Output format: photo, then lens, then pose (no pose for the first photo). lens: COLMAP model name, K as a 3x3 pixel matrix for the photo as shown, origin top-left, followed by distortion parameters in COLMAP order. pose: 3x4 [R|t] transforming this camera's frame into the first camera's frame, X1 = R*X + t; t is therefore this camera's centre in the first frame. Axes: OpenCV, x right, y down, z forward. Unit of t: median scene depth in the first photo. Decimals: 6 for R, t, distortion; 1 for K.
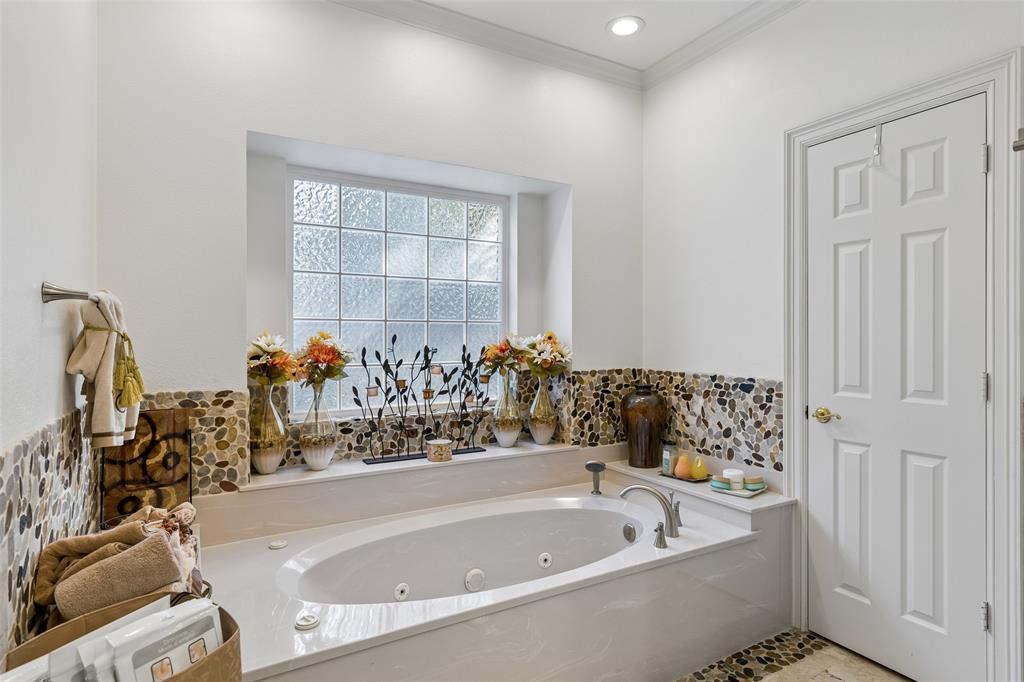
lens RADIAL K [[570.8, 0, 512.2], [0, 570.8, 335.6], [0, 0, 1]] dist [-0.000075, -0.004385]
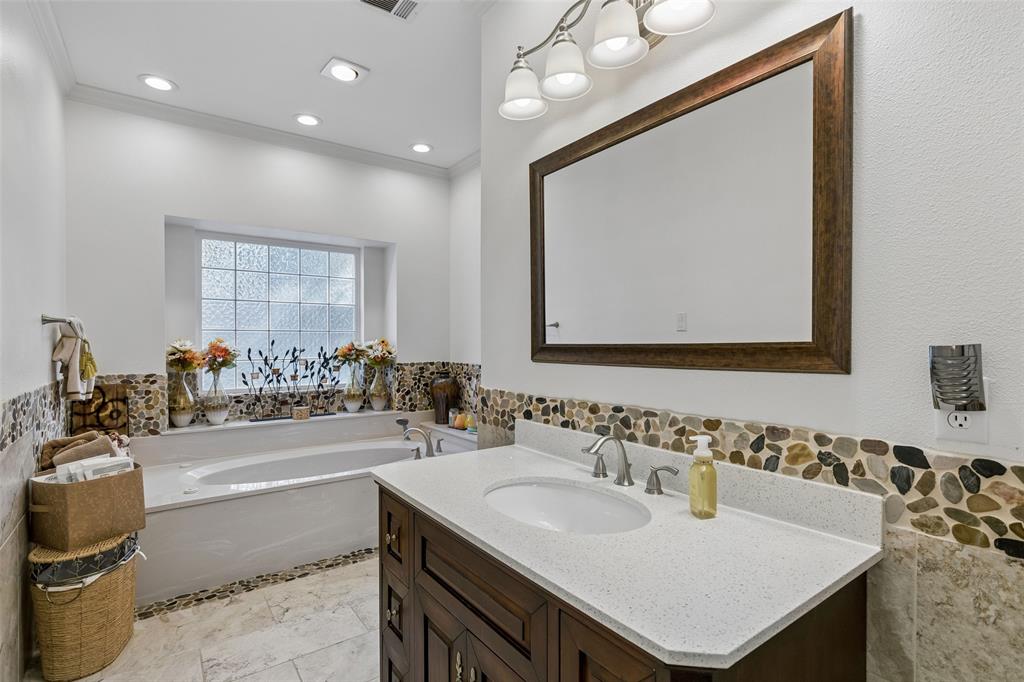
lens RADIAL K [[497.2, 0, 512.5], [0, 497.2, 345.6], [0, 0, 1]] dist [-0.012292, 0.001295]
pose [[0.992140, -0.001563, 0.125125, 0.297522], [0.000160, 0.999937, 0.011222, -0.001053], [-0.125135, -0.011113, 0.992078, -0.457252]]
